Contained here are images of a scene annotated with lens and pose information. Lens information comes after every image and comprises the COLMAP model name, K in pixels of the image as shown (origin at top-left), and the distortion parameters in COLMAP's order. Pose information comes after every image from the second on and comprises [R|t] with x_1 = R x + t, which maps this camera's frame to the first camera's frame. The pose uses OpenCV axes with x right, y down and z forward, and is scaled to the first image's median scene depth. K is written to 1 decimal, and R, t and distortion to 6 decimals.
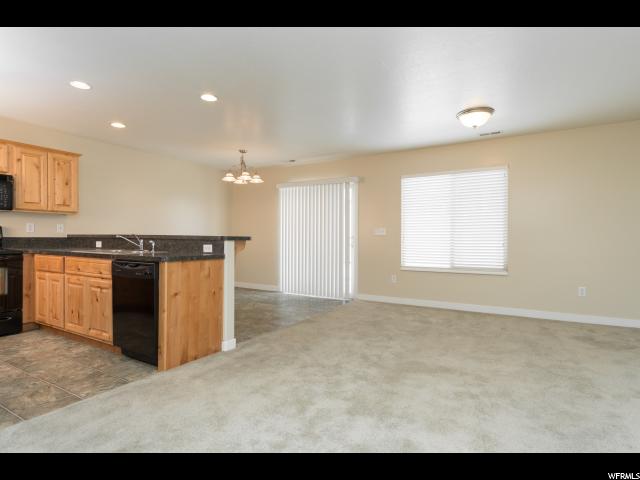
lens RADIAL K [[335.6, 0, 320.0], [0, 335.6, 240.0], [0, 0, 1]] dist [0.002433, 0.001044]
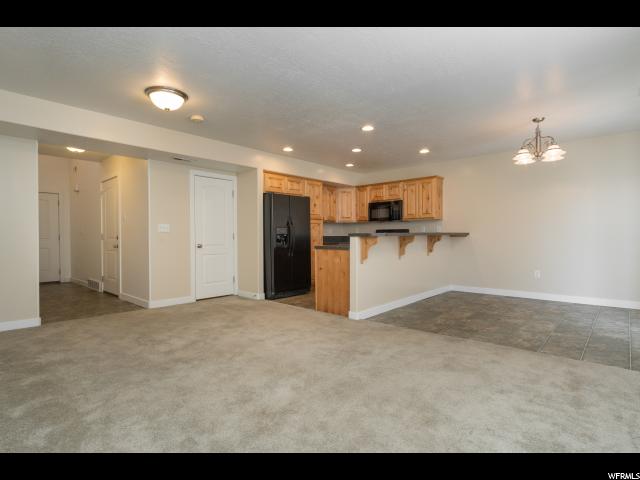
lens RADIAL K [[335.6, 0, 320.0], [0, 335.6, 240.0], [0, 0, 1]] dist [0.002433, 0.001044]
pose [[-0.202305, 0.004878, -0.979310, 0.889032], [0.001939, 0.999988, 0.004580, 0.006262], [0.979321, -0.000972, -0.202312, 0.958651]]
